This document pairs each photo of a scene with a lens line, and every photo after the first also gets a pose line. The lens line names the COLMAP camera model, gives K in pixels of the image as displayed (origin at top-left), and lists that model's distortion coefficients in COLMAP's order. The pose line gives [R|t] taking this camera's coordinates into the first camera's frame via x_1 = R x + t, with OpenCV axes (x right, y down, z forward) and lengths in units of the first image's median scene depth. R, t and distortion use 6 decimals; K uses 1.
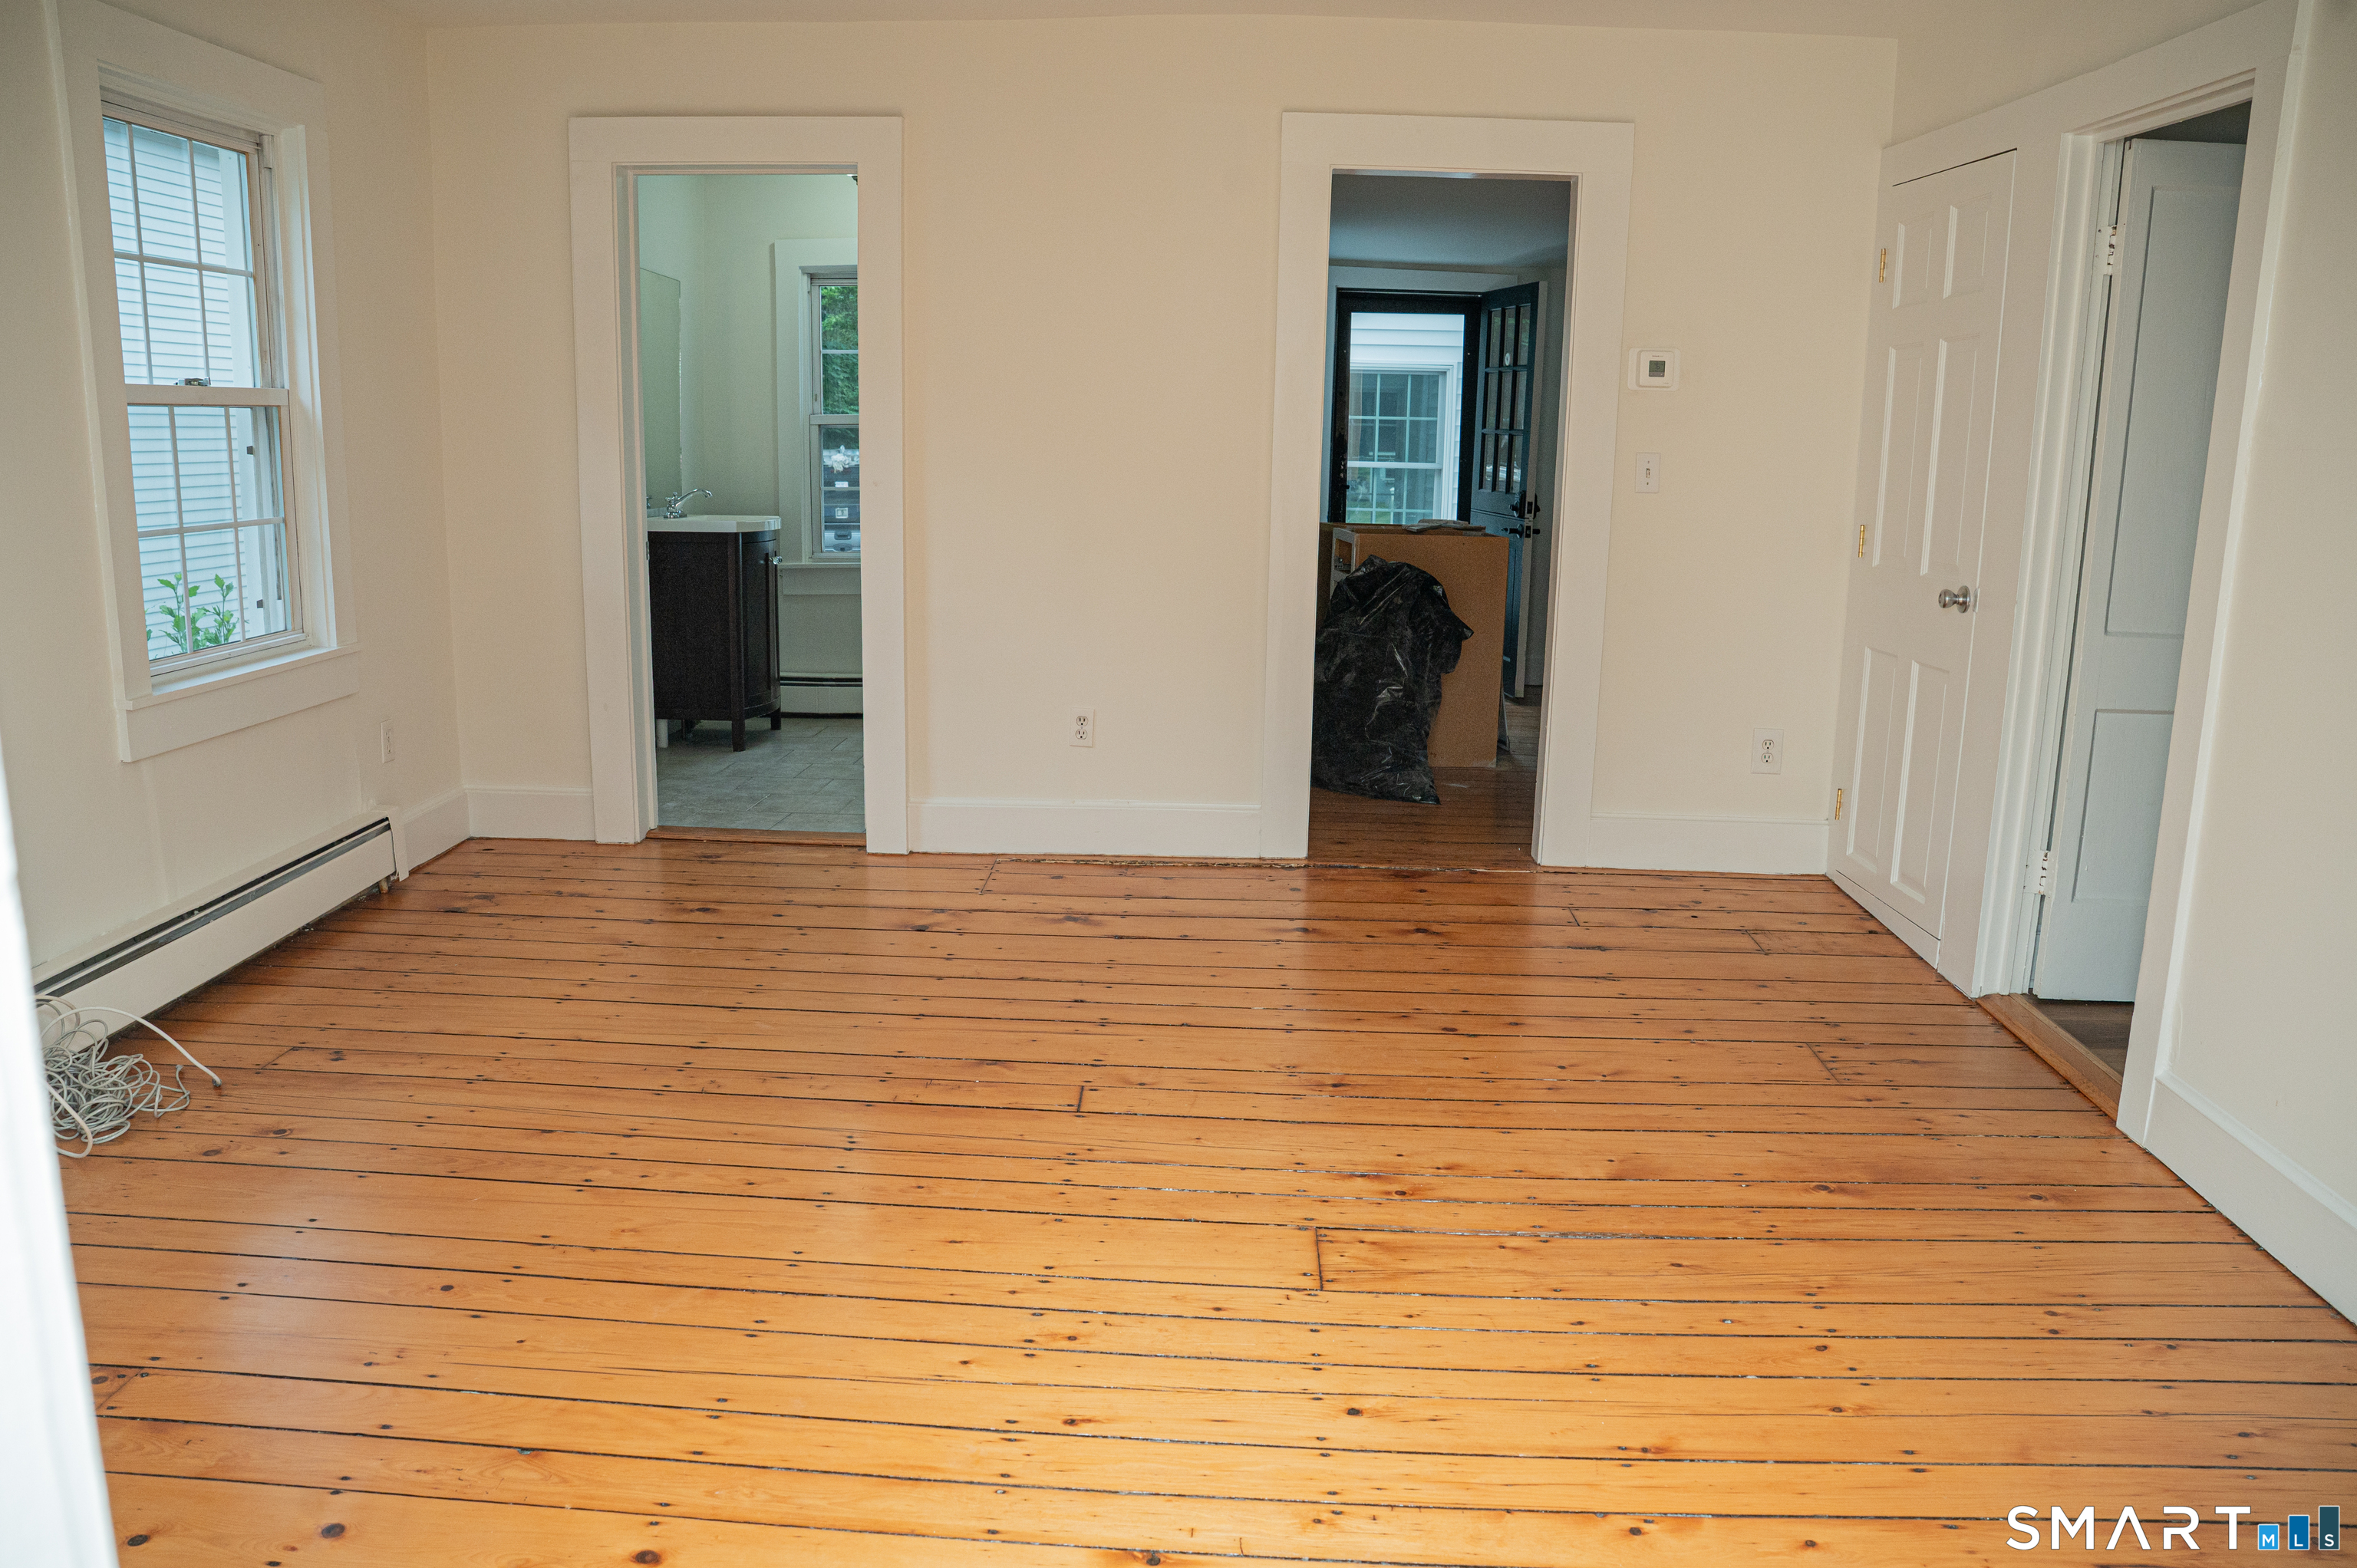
lens RADIAL K [[1676.6, 0, 1189.3], [0, 1676.6, 791.4], [0, 0, 1]] dist [-0.138023, 0.093819]
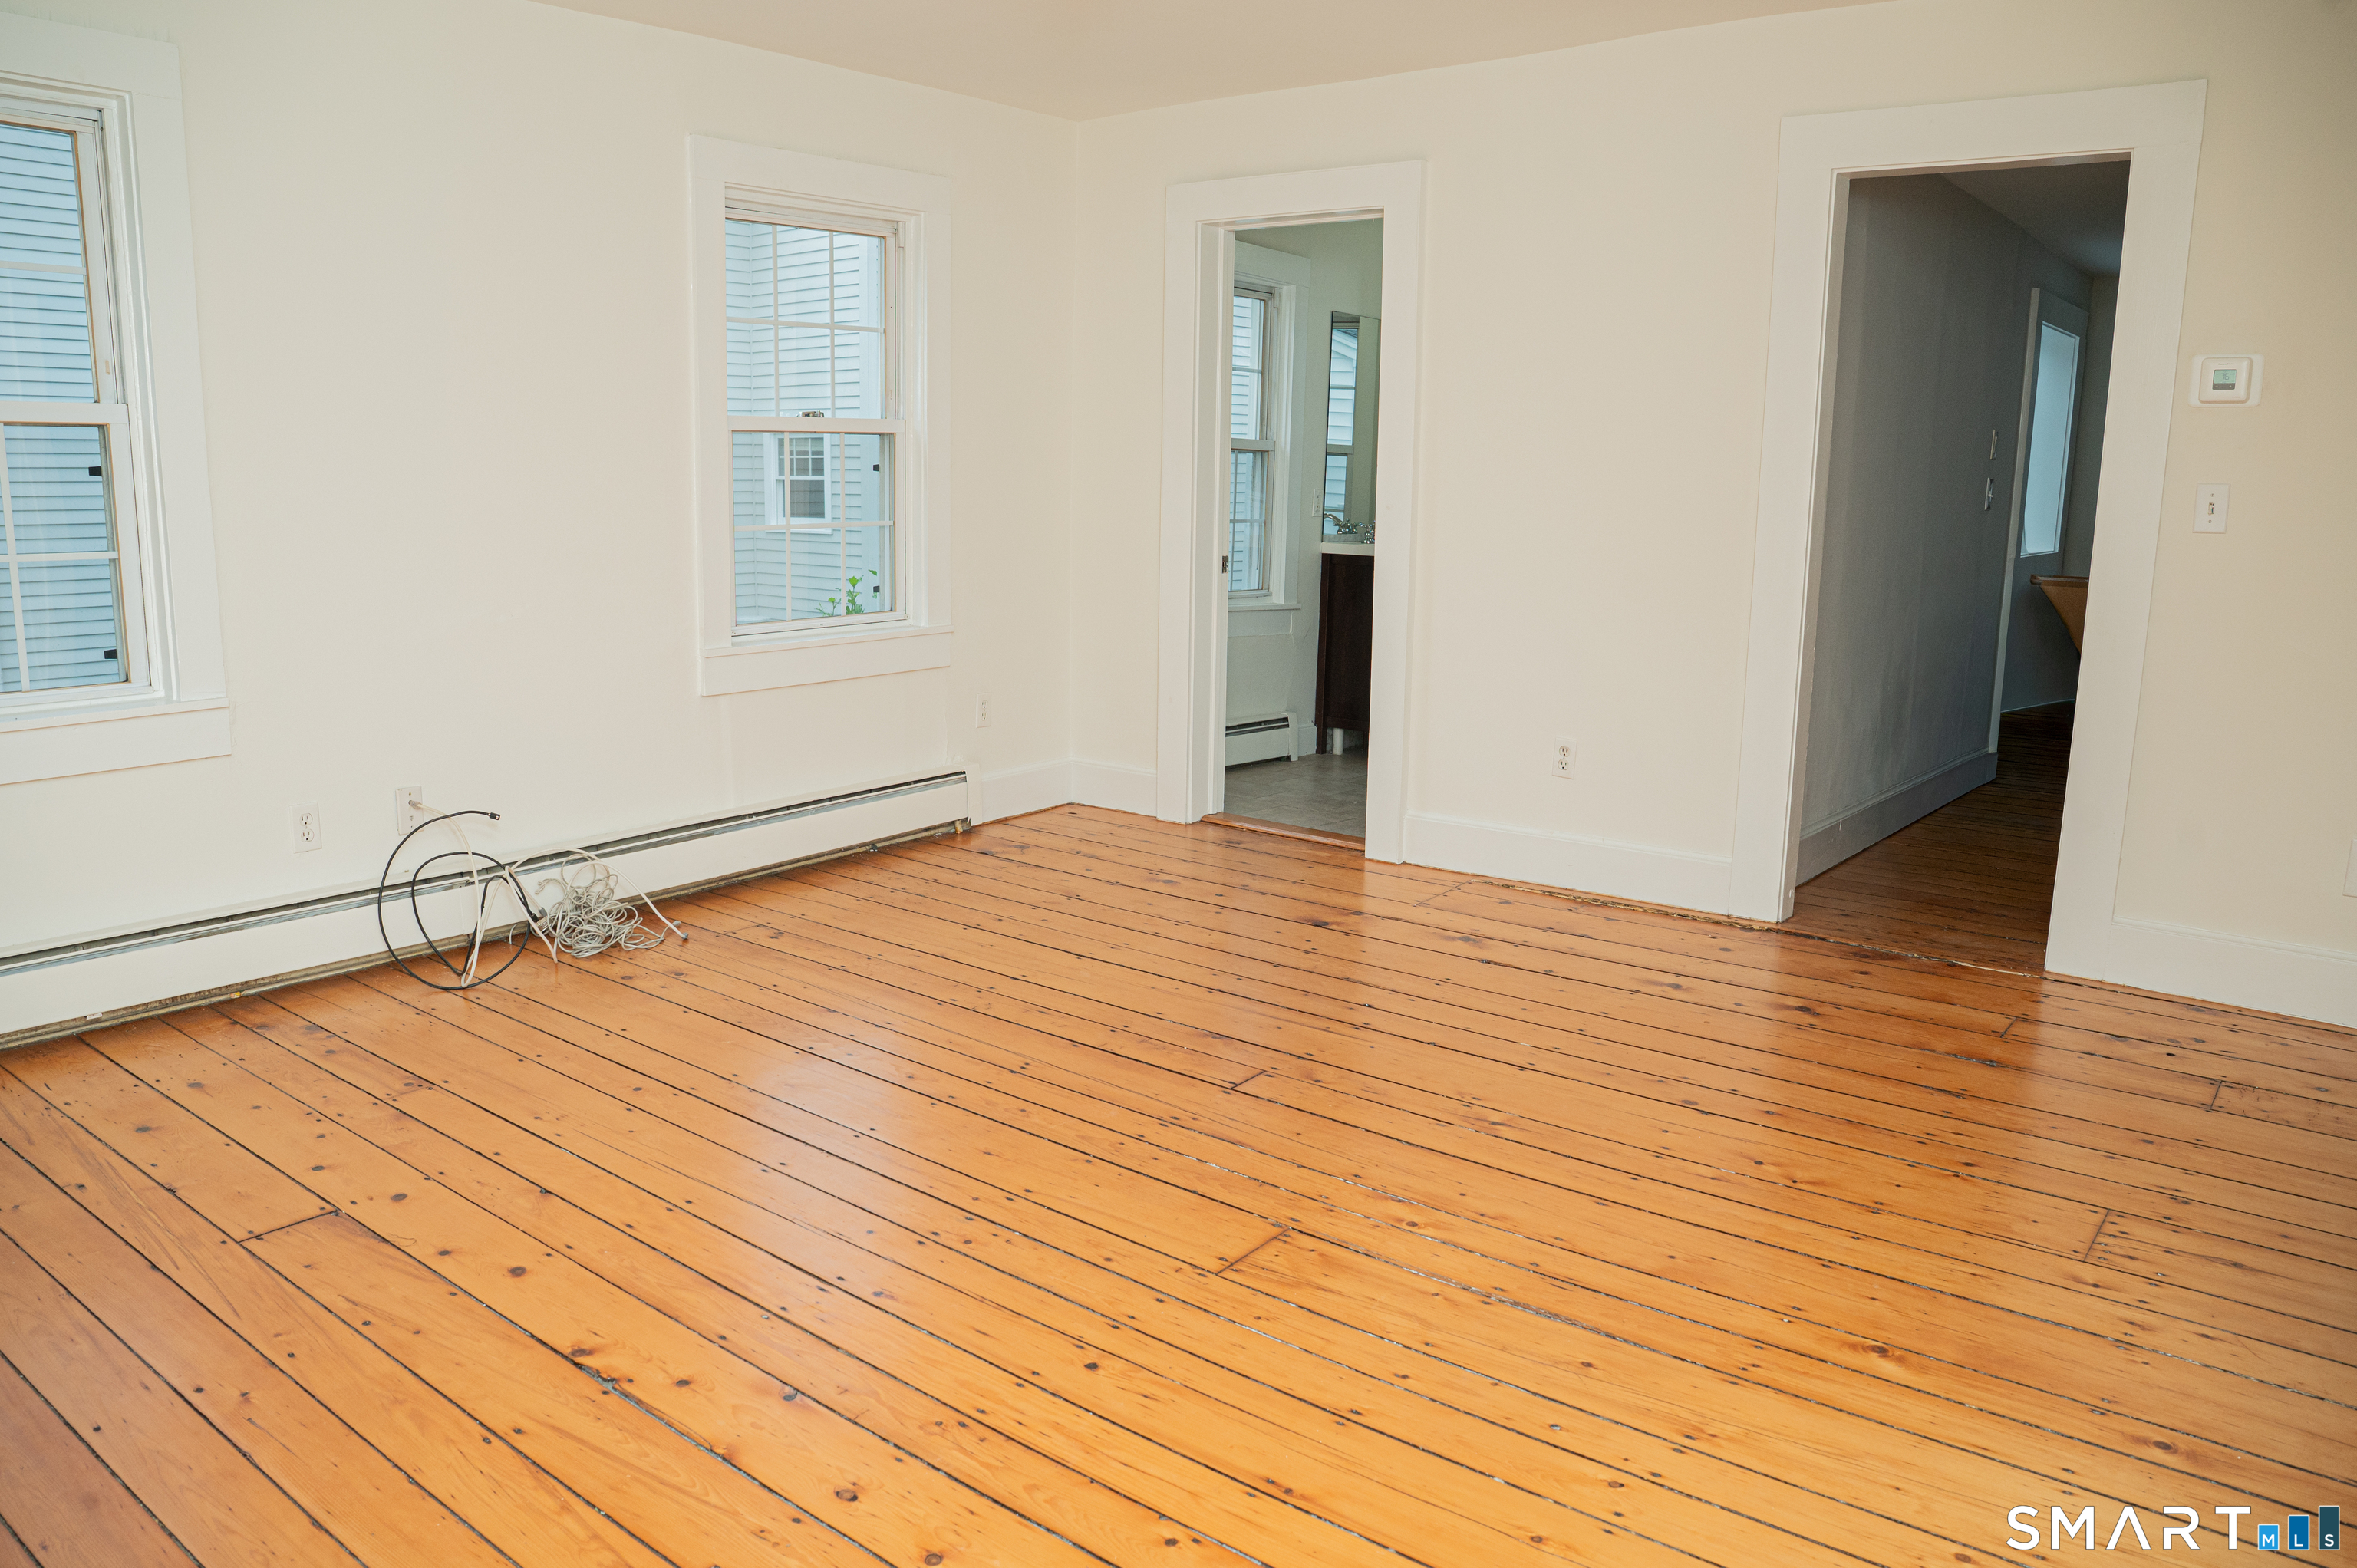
lens RADIAL K [[1676.6, 0, 1189.3], [0, 1676.6, 791.4], [0, 0, 1]] dist [-0.138023, 0.093819]
pose [[0.812401, 0.104558, -0.573649, 0.344732], [-0.121905, 0.992507, 0.008260, 0.000208], [0.570214, 0.063220, 0.819060, 0.076448]]
